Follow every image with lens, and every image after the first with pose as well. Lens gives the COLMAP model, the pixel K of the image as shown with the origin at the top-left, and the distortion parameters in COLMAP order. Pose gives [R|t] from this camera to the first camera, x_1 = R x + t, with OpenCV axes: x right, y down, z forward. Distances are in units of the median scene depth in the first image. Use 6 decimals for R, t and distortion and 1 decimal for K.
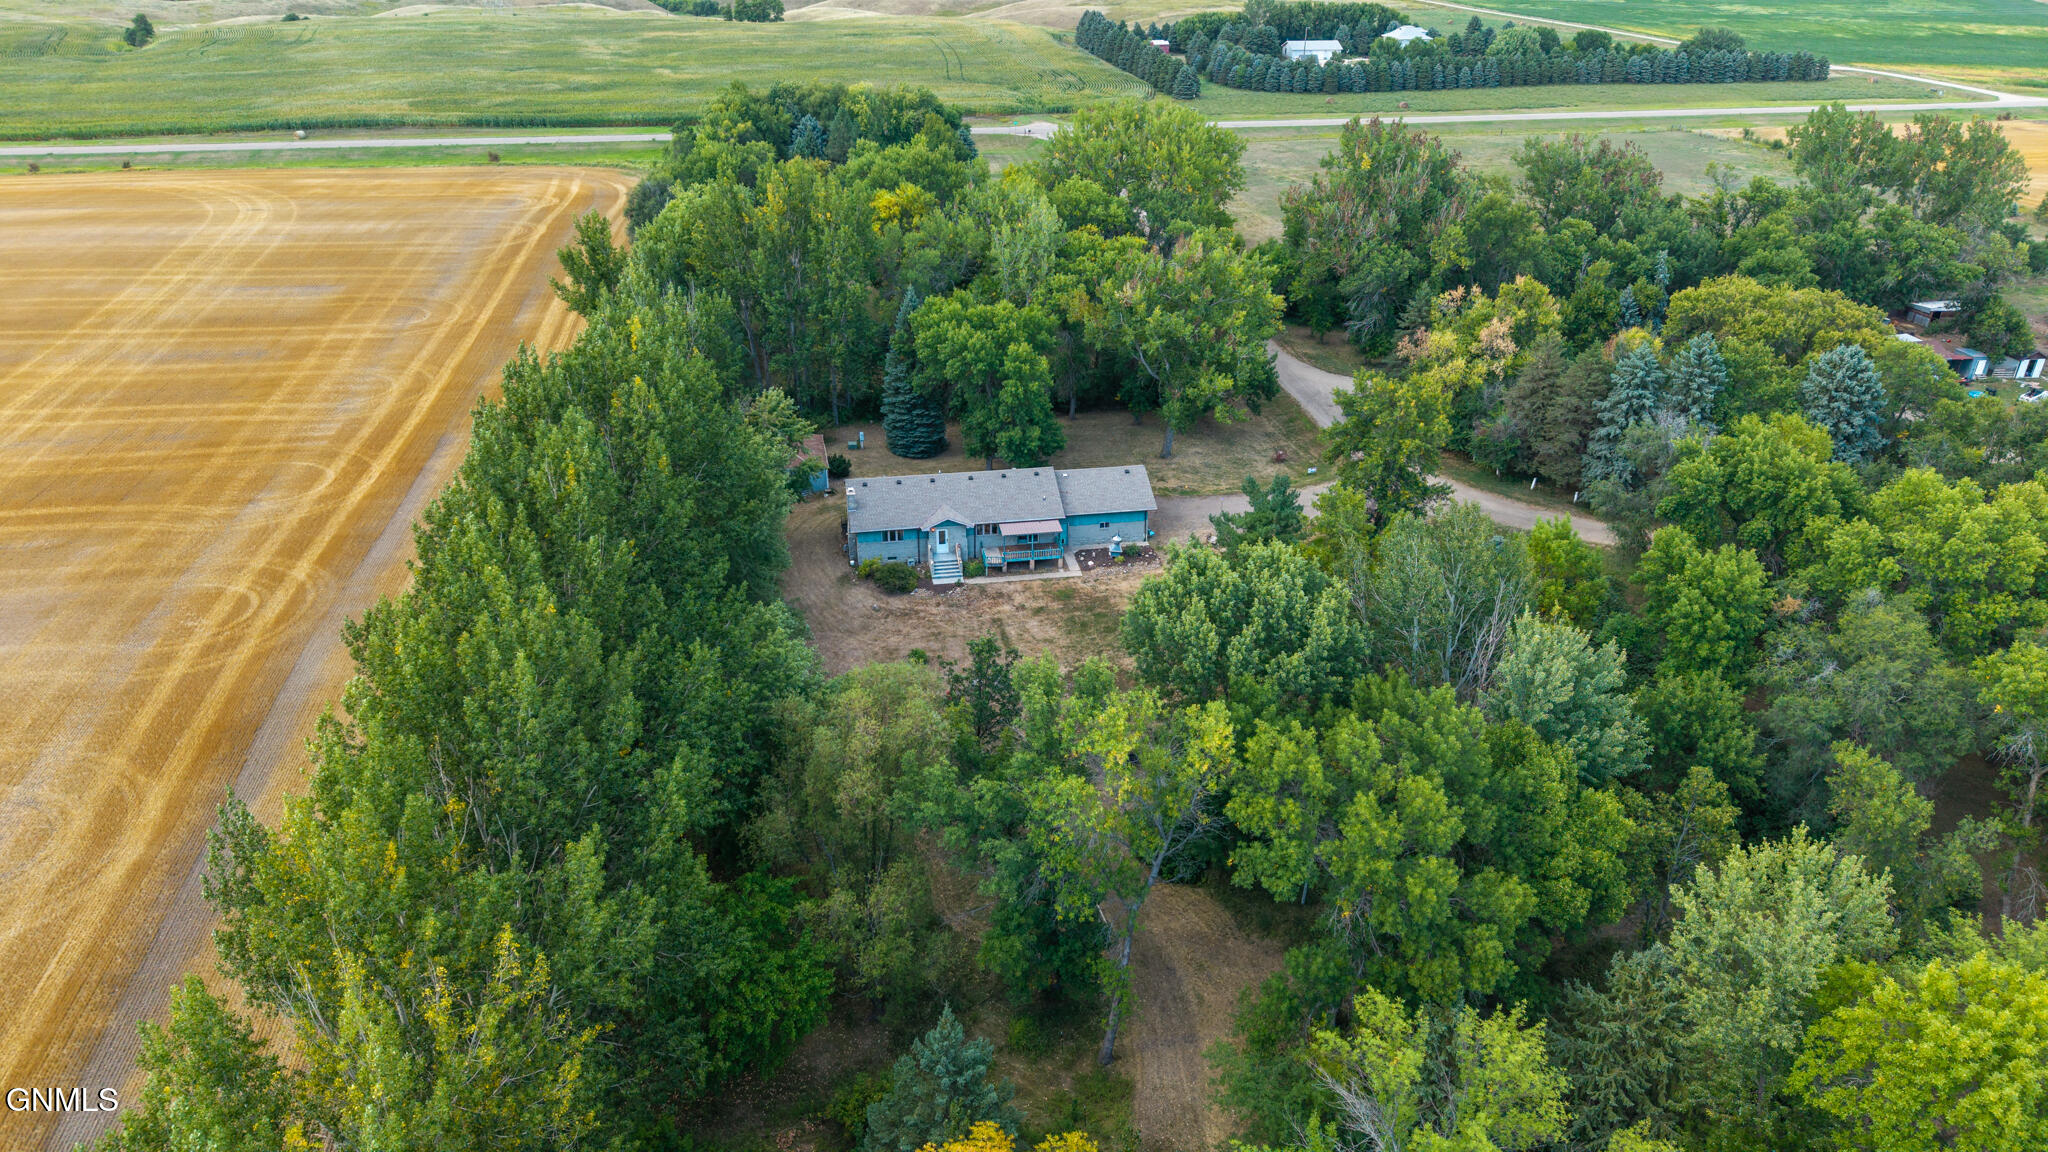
lens RADIAL K [[1362.0, 0, 1026.1], [0, 1362.0, 582.8], [0, 0, 1]] dist [0.028454, -0.025464]
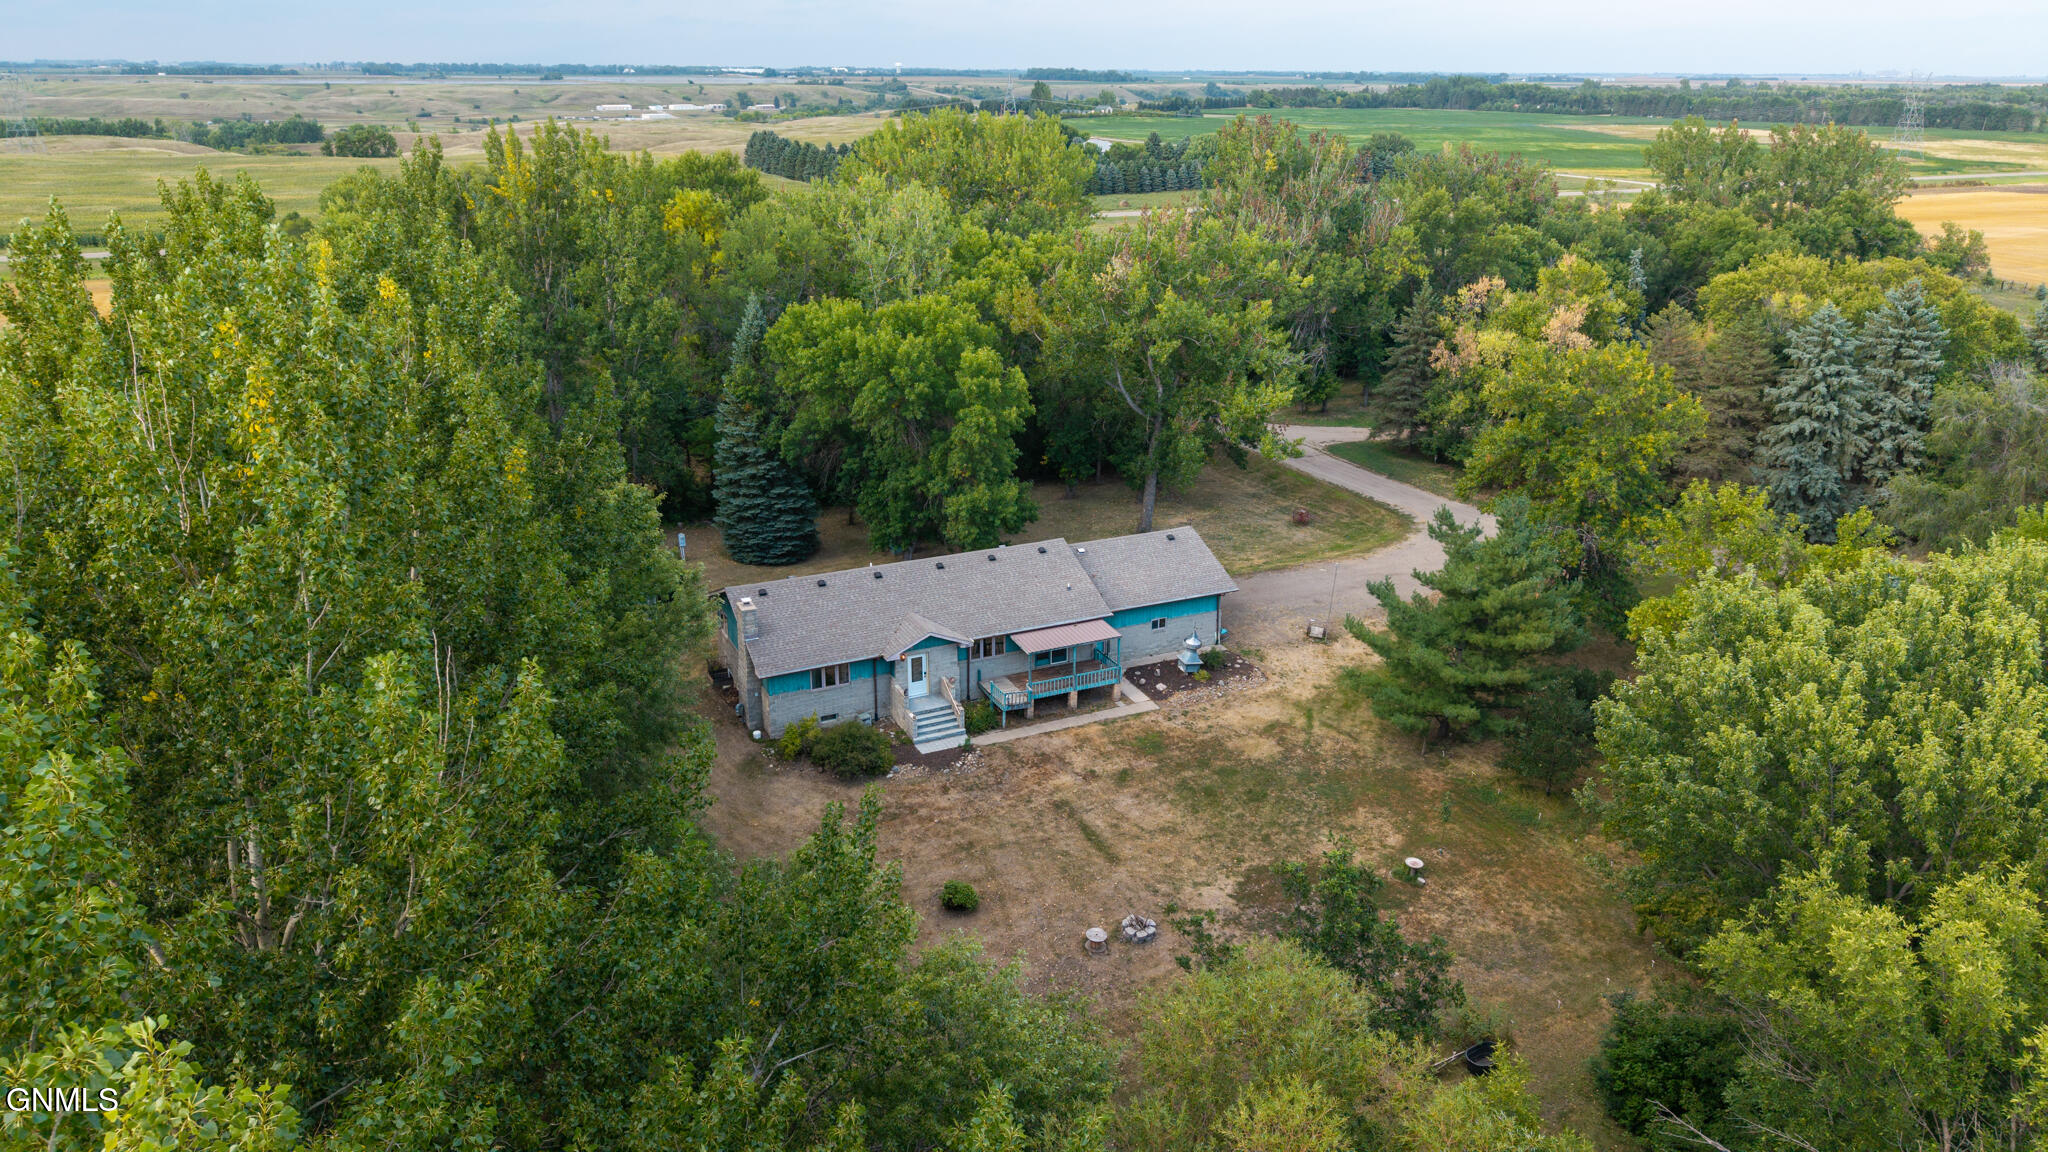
lens RADIAL K [[1362.0, 0, 1020.2], [0, 1362.0, 565.0], [0, 0, 1]] dist [0.028454, -0.025464]
pose [[0.964507, -0.087358, 0.249189, -0.156628], [0.118902, 0.986287, -0.114456, -0.006173], [-0.235773, 0.140023, 0.961668, 0.436074]]
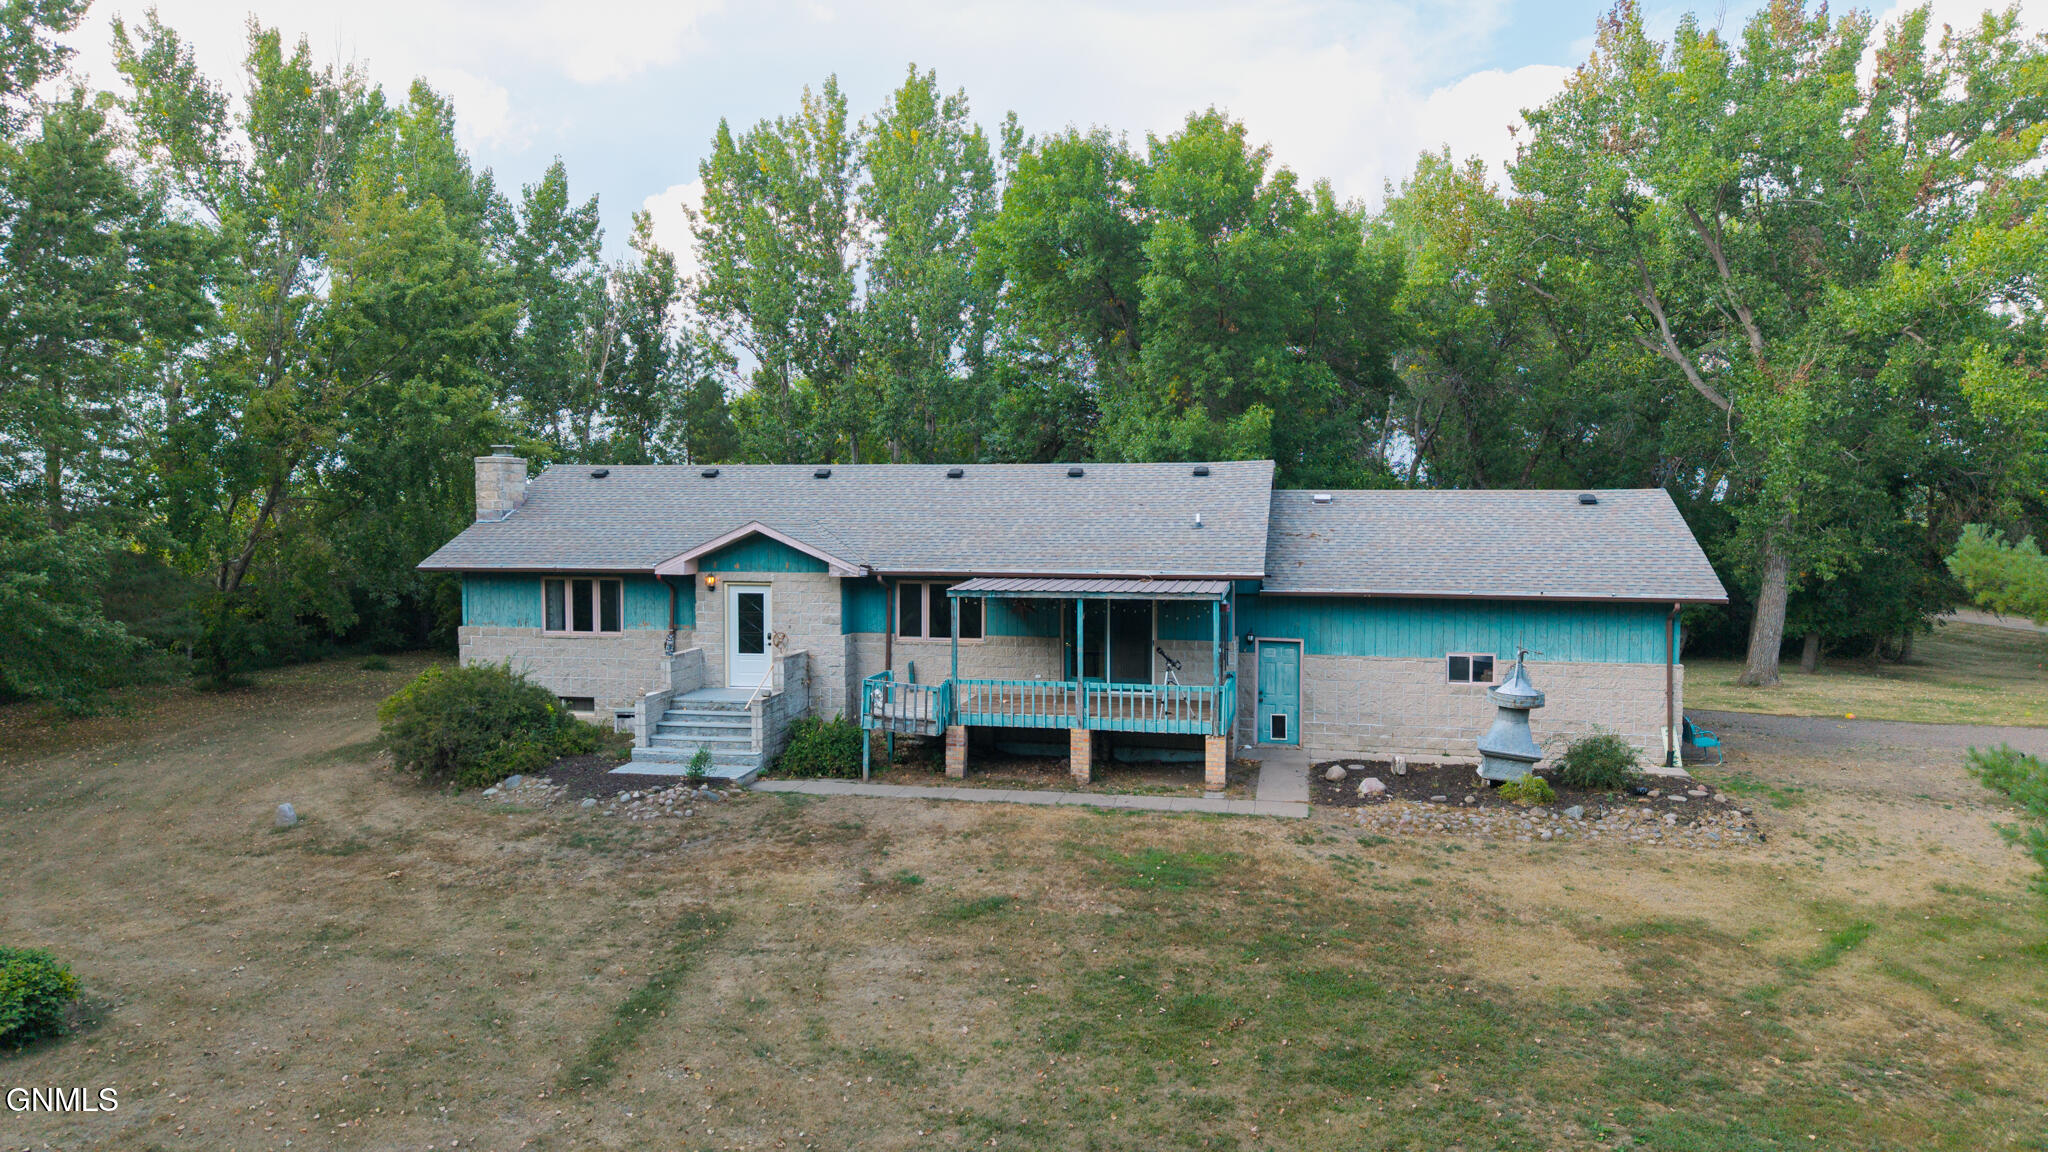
lens RADIAL K [[1362.0, 0, 1023.0], [0, 1362.0, 574.5], [0, 0, 1]] dist [0.028454, -0.025464]
pose [[0.926891, 0.015756, -0.374999, 0.076010], [-0.172353, 0.905415, -0.387966, 0.046004], [0.333417, 0.424235, 0.841937, 0.799419]]
